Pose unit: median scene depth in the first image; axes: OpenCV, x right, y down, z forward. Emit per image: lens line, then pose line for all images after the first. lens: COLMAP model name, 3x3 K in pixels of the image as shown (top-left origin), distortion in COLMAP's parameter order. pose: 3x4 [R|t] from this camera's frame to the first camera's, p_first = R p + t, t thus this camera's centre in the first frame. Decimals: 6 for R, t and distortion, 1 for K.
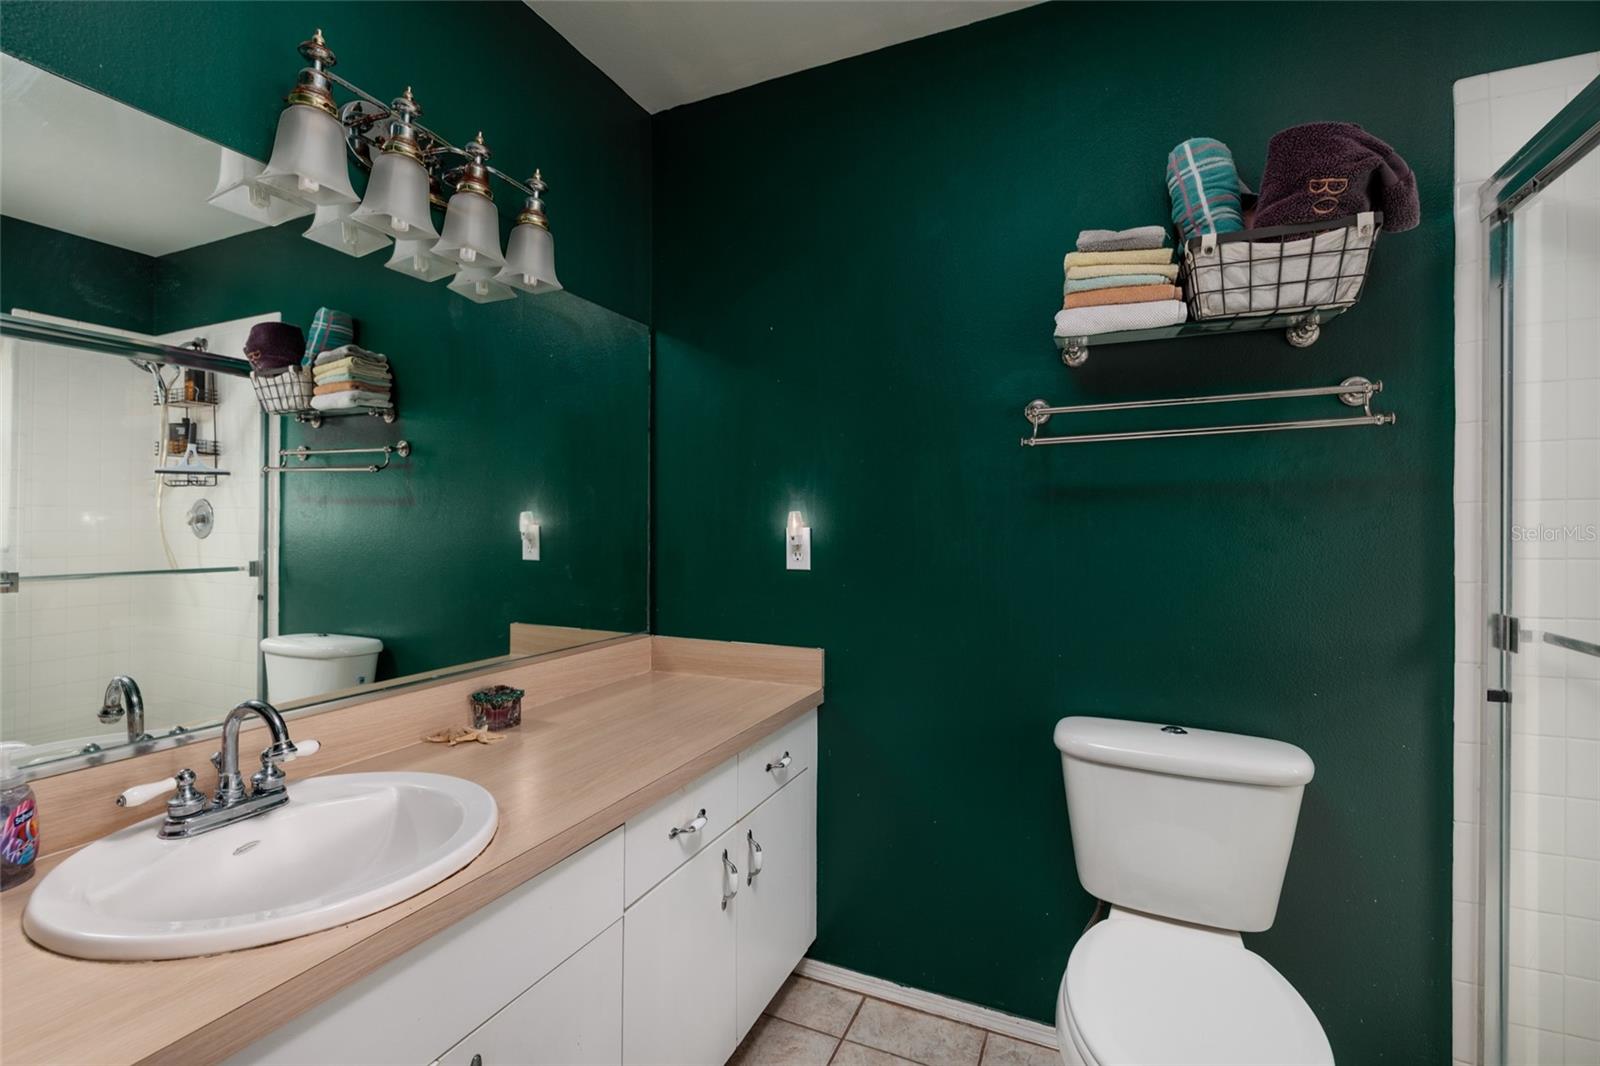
lens RADIAL K [[714.1, 0, 806.2], [0, 714.1, 526.5], [0, 0, 1]] dist [-0.004326, -0.000438]
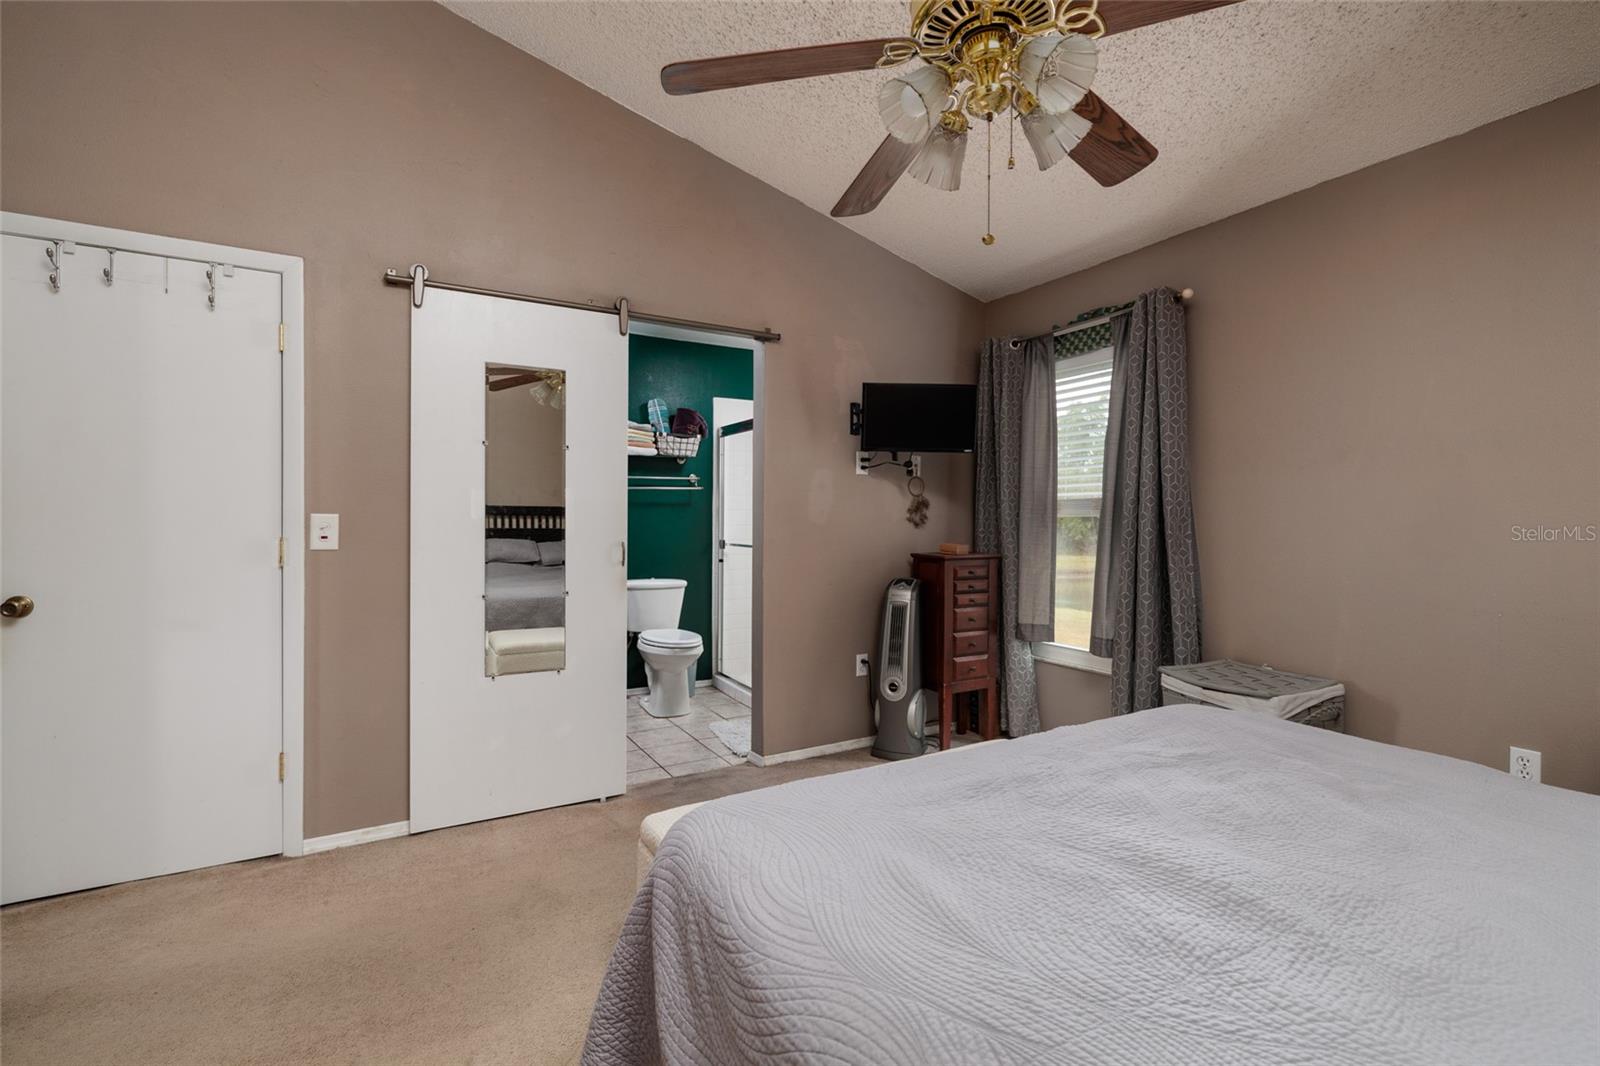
lens RADIAL K [[714.1, 0, 798.3], [0, 714.1, 533.4], [0, 0, 1]] dist [-0.004326, -0.000438]
pose [[0.592103, -0.006177, 0.805839, -1.877198], [-0.004443, 0.999930, 0.010930, 0.044222], [-0.805850, -0.010052, 0.592034, -1.611722]]
